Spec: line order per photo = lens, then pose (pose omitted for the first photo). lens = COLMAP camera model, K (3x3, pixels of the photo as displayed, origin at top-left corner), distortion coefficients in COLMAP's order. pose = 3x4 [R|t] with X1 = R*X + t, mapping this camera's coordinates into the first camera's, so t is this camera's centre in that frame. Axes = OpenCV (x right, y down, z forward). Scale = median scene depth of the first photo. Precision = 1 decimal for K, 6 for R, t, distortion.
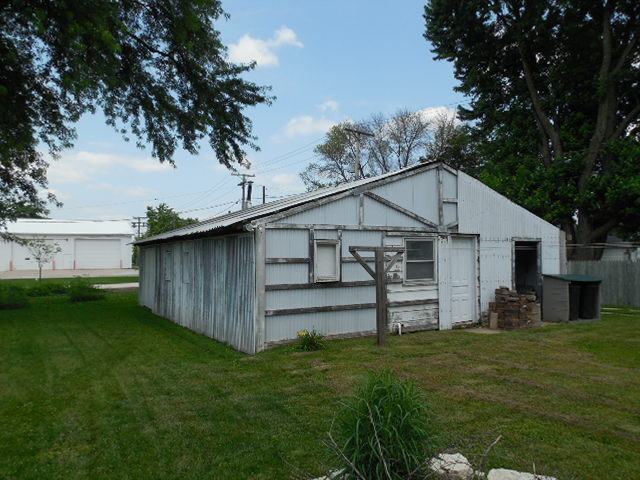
lens RADIAL K [[488.3, 0, 319.6], [0, 488.3, 242.3], [0, 0, 1]] dist [-0.002580, 0.014626]
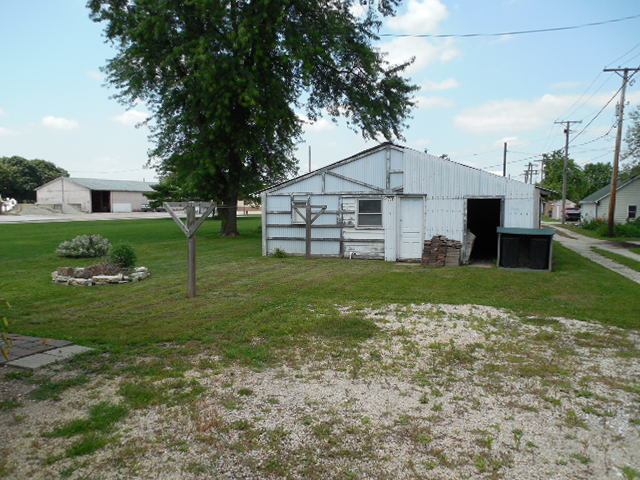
lens RADIAL K [[488.3, 0, 322.8], [0, 488.3, 238.8], [0, 0, 1]] dist [-0.002580, 0.014626]
pose [[0.644146, 0.057536, -0.762736, 1.265648], [0.022022, 0.995359, 0.093682, -0.028626], [0.764585, -0.077142, 0.639889, -0.087057]]
